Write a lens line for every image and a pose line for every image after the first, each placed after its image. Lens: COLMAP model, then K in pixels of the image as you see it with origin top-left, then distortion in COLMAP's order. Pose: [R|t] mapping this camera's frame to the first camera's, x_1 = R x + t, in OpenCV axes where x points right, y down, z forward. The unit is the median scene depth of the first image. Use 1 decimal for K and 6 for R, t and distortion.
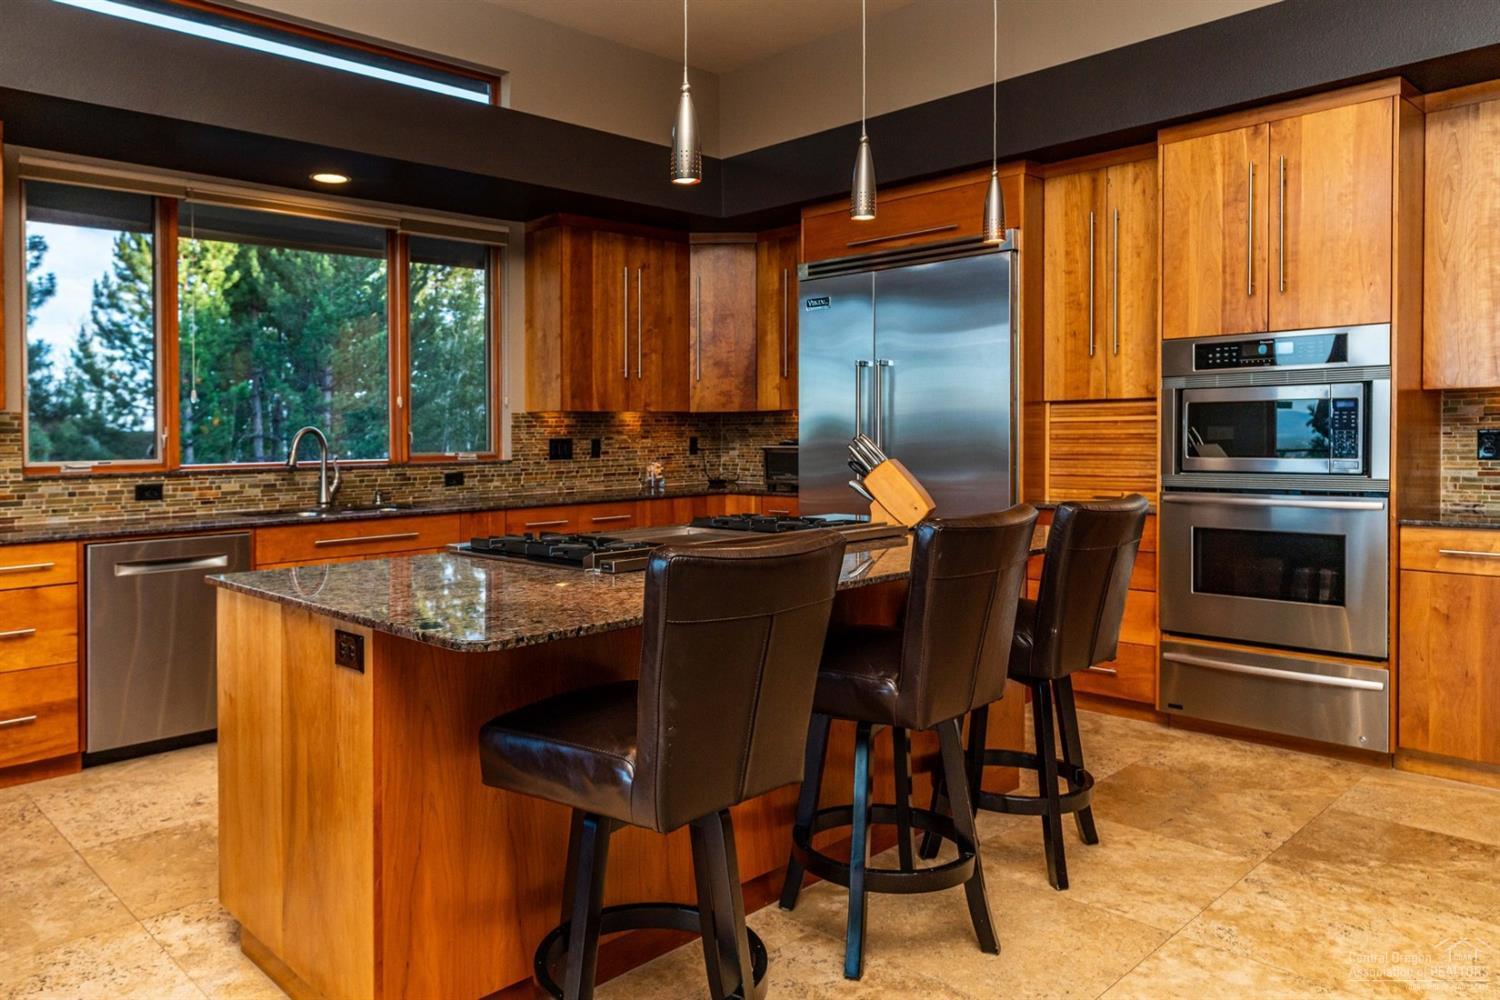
lens RADIAL K [[1028.4, 0, 688.6], [0, 1028.4, 451.7], [0, 0, 1]] dist [0.004790, 0.003166]
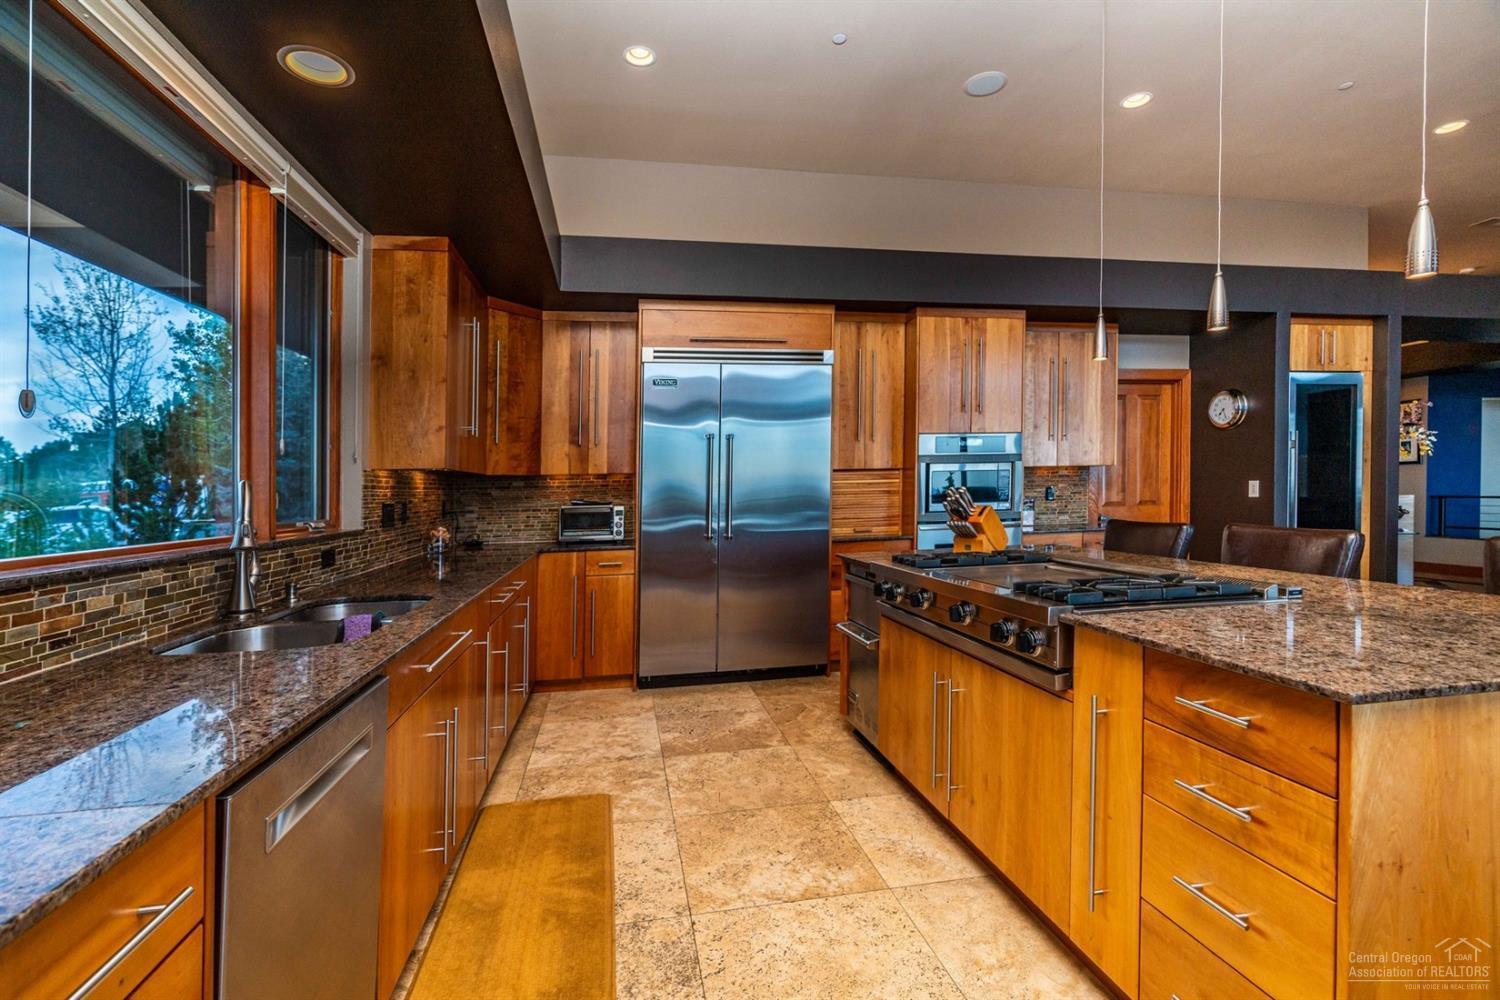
lens RADIAL K [[678.1, 0, 746.9], [0, 678.1, 498.7], [0, 0, 1]] dist [0.001238, 0.000254]
pose [[0.554356, -0.008851, 0.832232, -0.545828], [0.029382, 0.999528, -0.008941, -0.002709], [-0.831761, 0.029409, 0.554355, 0.572965]]
